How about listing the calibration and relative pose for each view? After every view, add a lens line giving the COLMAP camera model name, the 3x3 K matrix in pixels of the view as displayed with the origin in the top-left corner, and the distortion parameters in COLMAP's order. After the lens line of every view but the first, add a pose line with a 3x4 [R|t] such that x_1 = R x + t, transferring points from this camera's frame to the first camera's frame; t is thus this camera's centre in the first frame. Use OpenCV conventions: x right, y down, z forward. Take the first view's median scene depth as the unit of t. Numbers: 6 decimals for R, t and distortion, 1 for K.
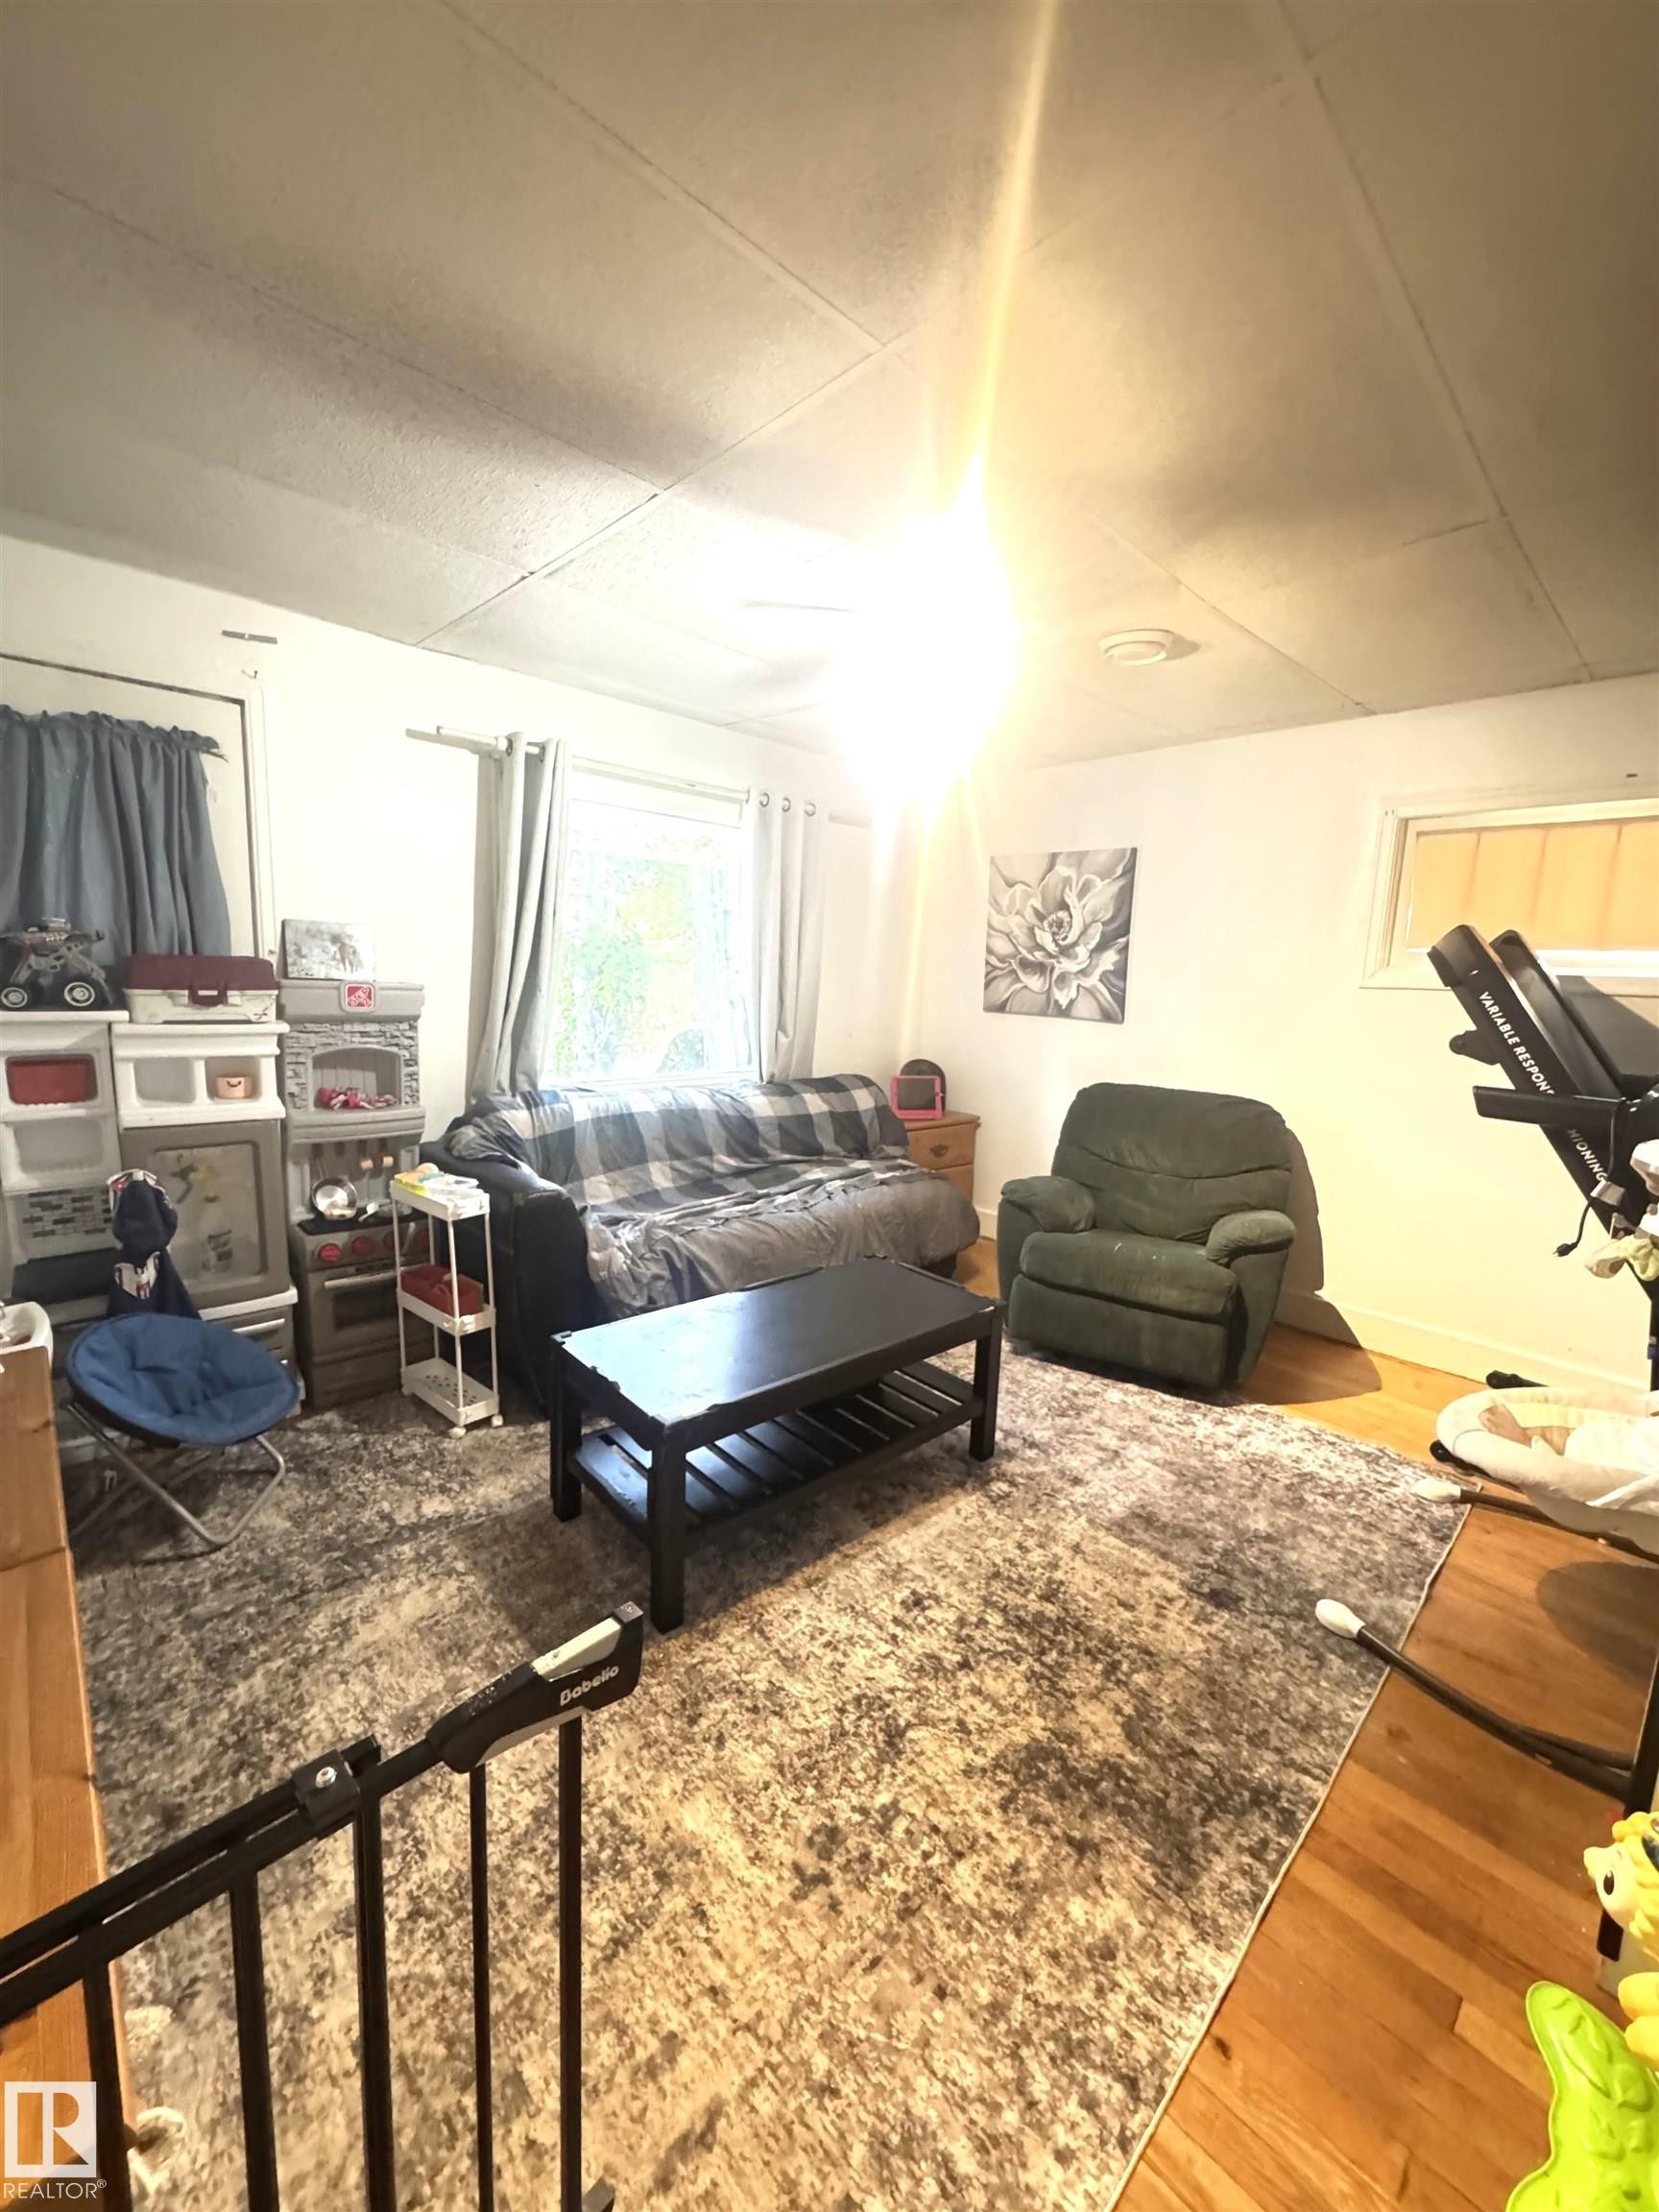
lens RADIAL K [[880.2, 0, 826.8], [0, 880.2, 1107.7], [0, 0, 1]] dist [-0.004137, 0.000377]
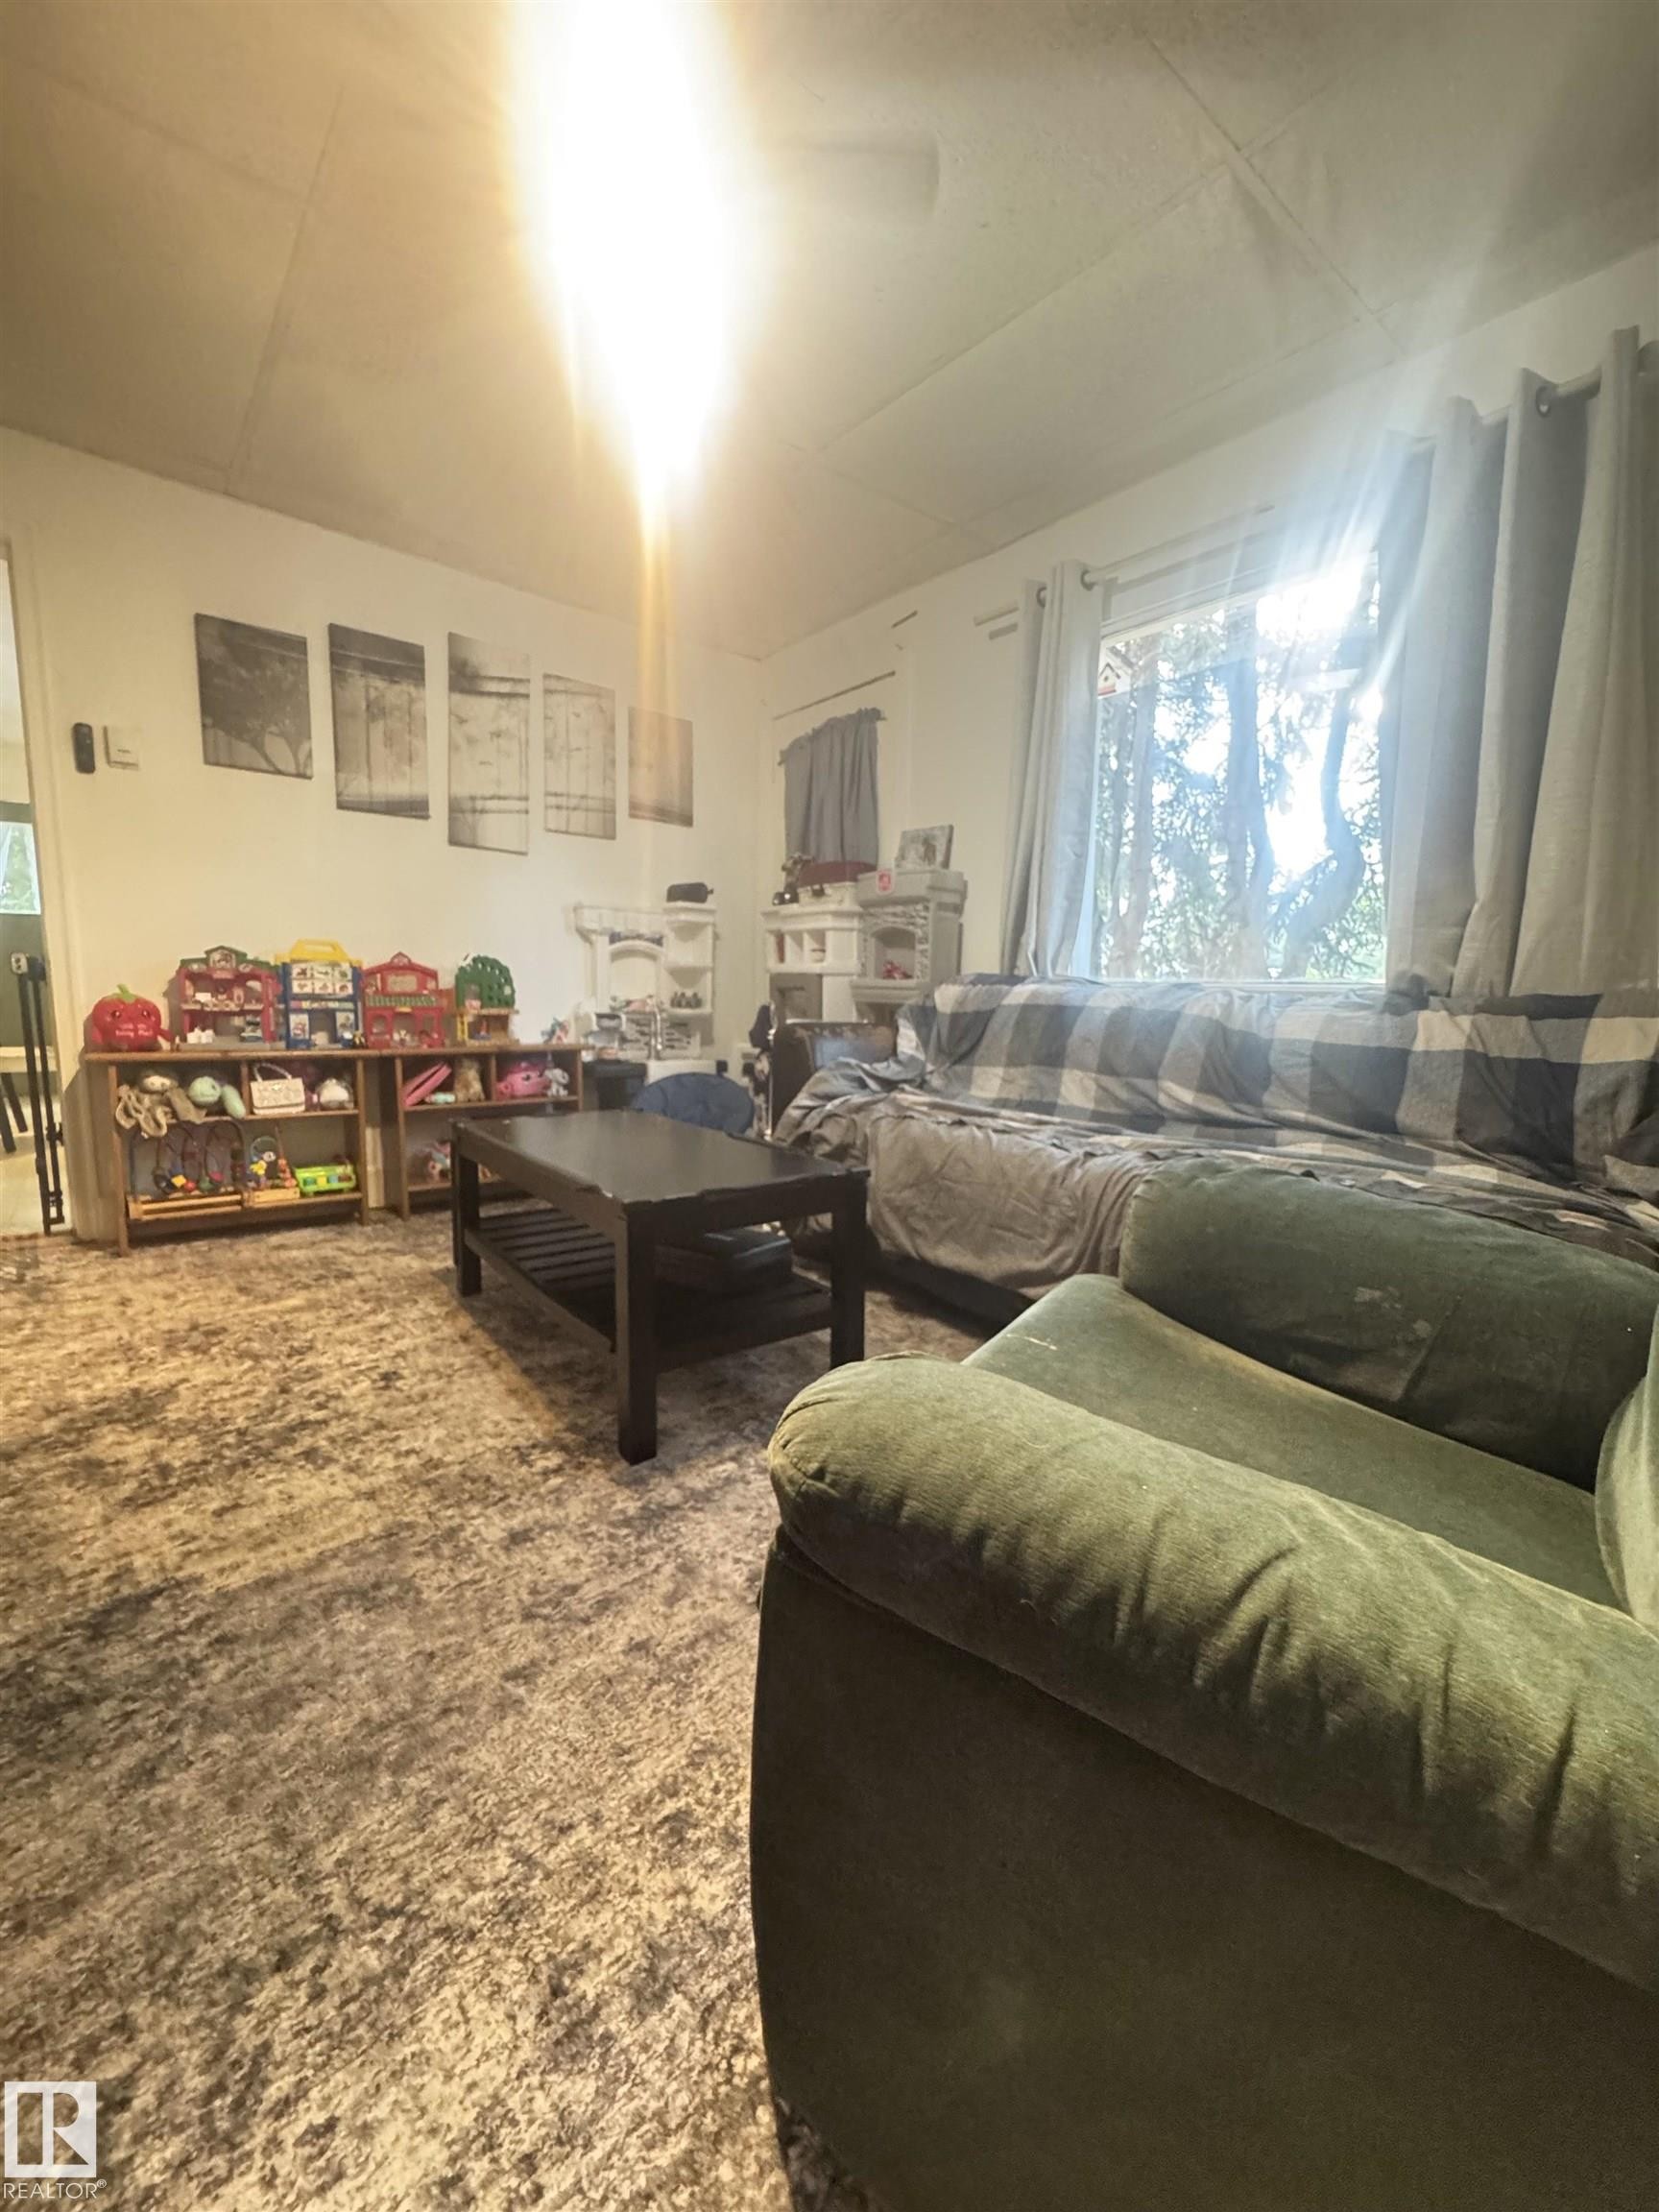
lens RADIAL K [[880.2, 0, 825.5], [0, 880.2, 1110.6], [0, 0, 1]] dist [-0.004137, 0.000377]
pose [[-0.071089, 0.093227, -0.993104, 1.013951], [-0.179696, 0.978136, 0.104685, 0.099608], [0.981150, 0.185899, -0.052782, 1.506624]]
